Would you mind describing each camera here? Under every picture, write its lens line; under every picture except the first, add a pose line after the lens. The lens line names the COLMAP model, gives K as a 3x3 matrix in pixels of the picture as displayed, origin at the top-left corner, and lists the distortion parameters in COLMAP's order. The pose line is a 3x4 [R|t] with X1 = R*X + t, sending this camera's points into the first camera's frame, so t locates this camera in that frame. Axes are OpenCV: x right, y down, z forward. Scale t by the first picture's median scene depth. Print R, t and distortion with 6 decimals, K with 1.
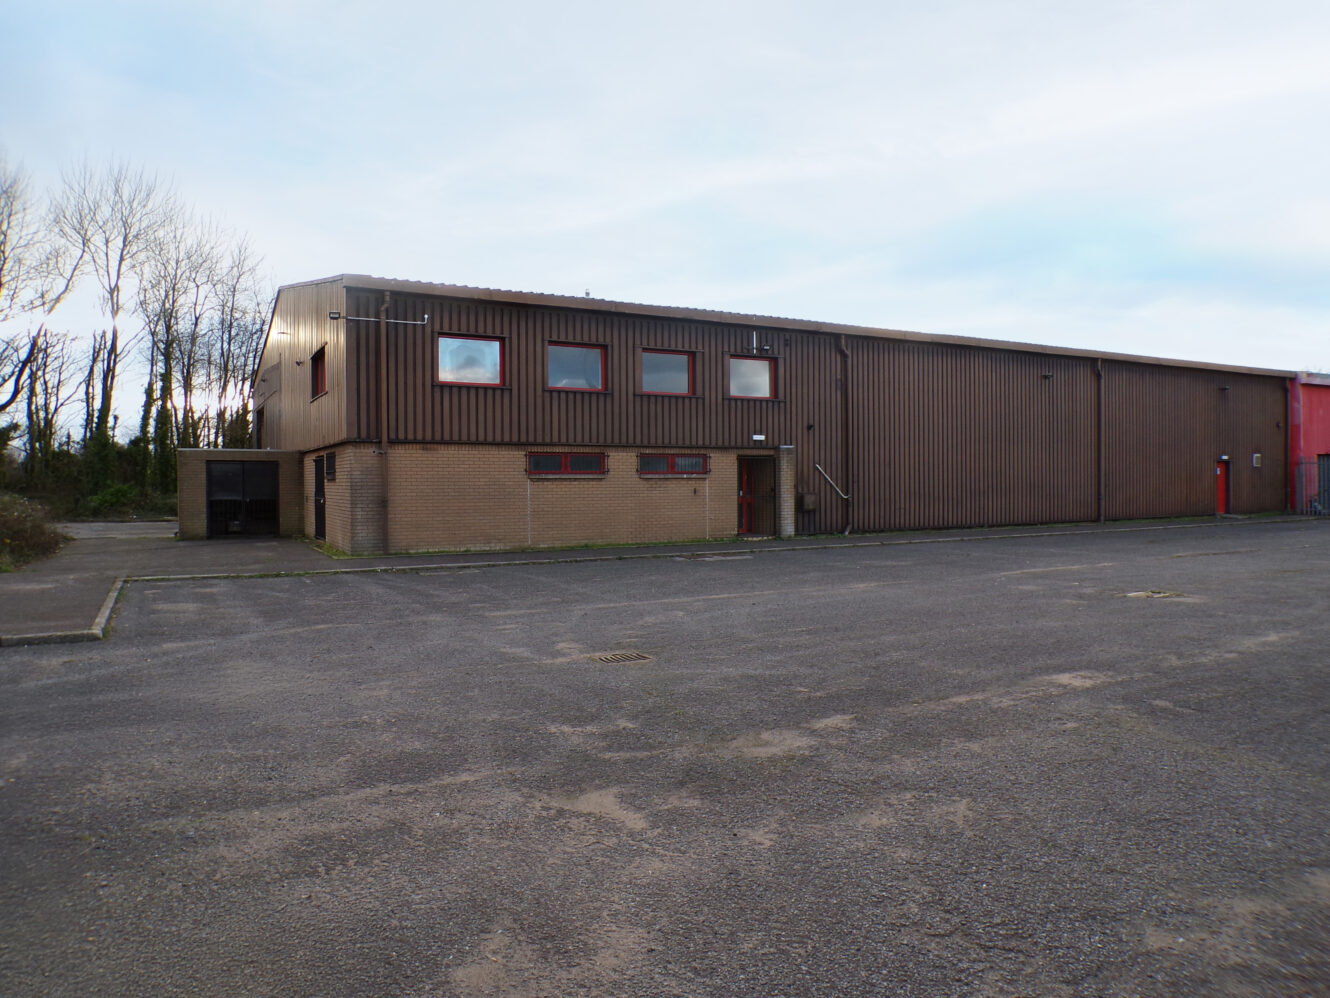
lens RADIAL K [[906.6, 0, 668.2], [0, 906.6, 493.2], [0, 0, 1]] dist [-0.024682, 0.004757]
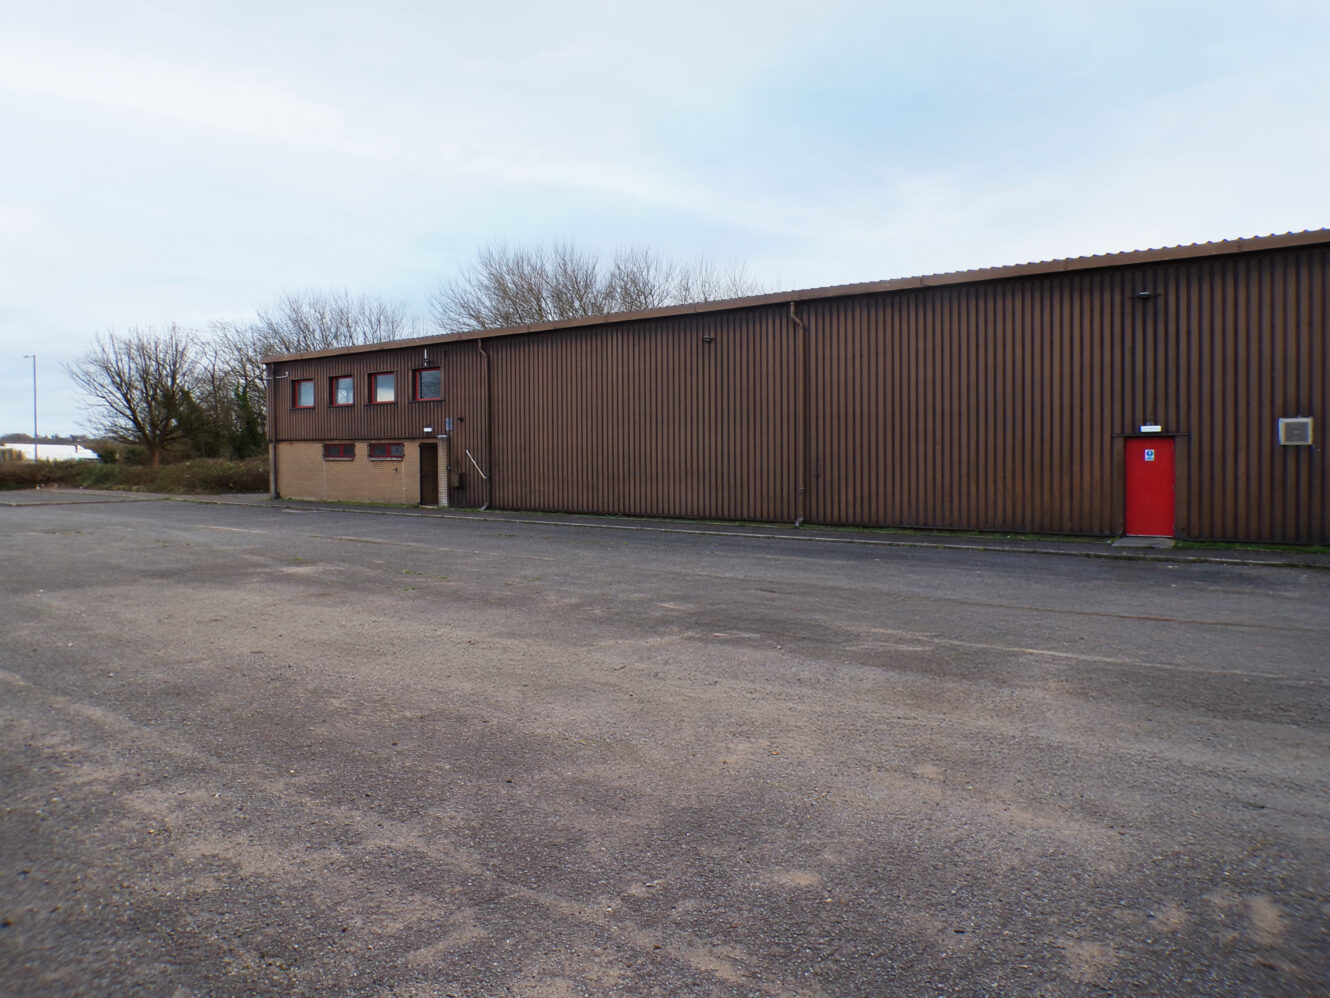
lens RADIAL K [[906.6, 0, 669.6], [0, 906.6, 490.7], [0, 0, 1]] dist [-0.024682, 0.004757]
pose [[0.413730, 0.034042, -0.909763, 1.463813], [-0.023643, 0.999365, 0.026643, -0.016718], [0.910092, 0.010487, 0.414273, 0.788471]]
